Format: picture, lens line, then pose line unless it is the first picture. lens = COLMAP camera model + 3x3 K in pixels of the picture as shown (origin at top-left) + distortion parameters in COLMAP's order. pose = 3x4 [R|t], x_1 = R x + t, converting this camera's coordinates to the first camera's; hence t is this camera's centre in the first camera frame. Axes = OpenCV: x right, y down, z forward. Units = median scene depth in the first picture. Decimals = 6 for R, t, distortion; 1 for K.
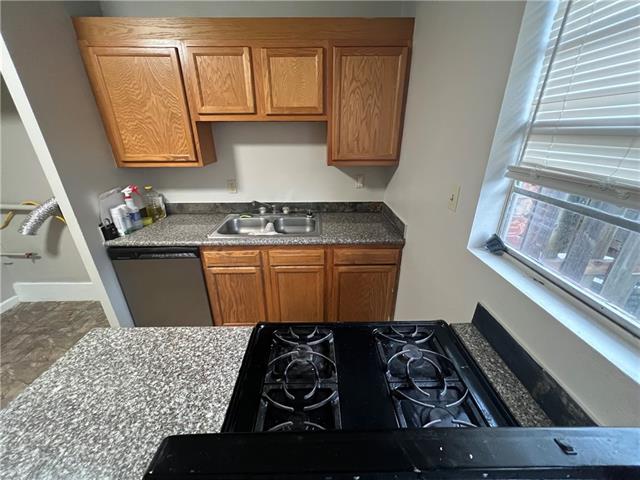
lens RADIAL K [[255.6, 0, 318.7], [0, 255.6, 238.1], [0, 0, 1]] dist [-0.002822, -0.000157]
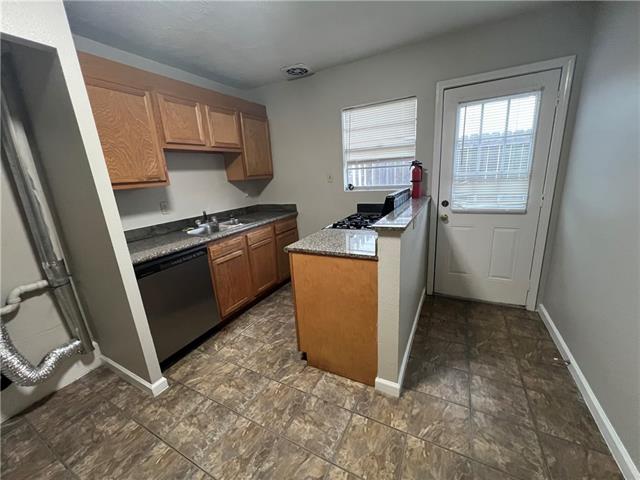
lens RADIAL K [[255.6, 0, 320.7], [0, 255.6, 237.4], [0, 0, 1]] dist [-0.002822, -0.000157]
pose [[0.478815, -0.242155, 0.843859, -1.192272], [0.400673, 0.915538, 0.035378, 0.176857], [-0.781151, 0.321172, 0.535398, -0.089990]]
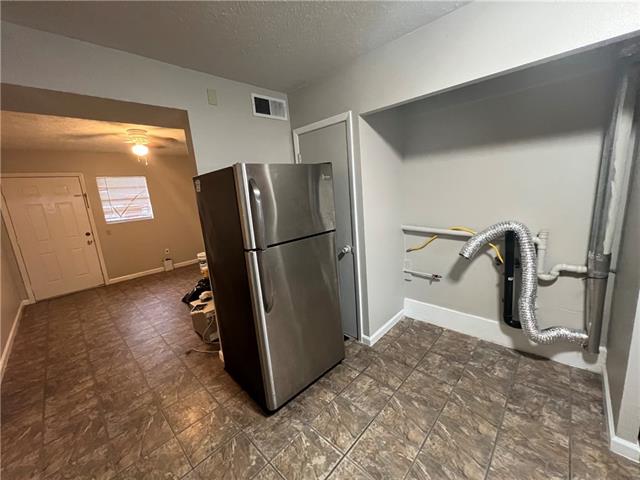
lens RADIAL K [[255.6, 0, 319.5], [0, 255.6, 240.8], [0, 0, 1]] dist [-0.002822, -0.000157]
pose [[0.704768, 0.092748, -0.703349, -0.980758], [-0.211774, 0.973719, -0.083800, 0.149457], [0.677092, 0.208010, 0.705888, -0.149473]]
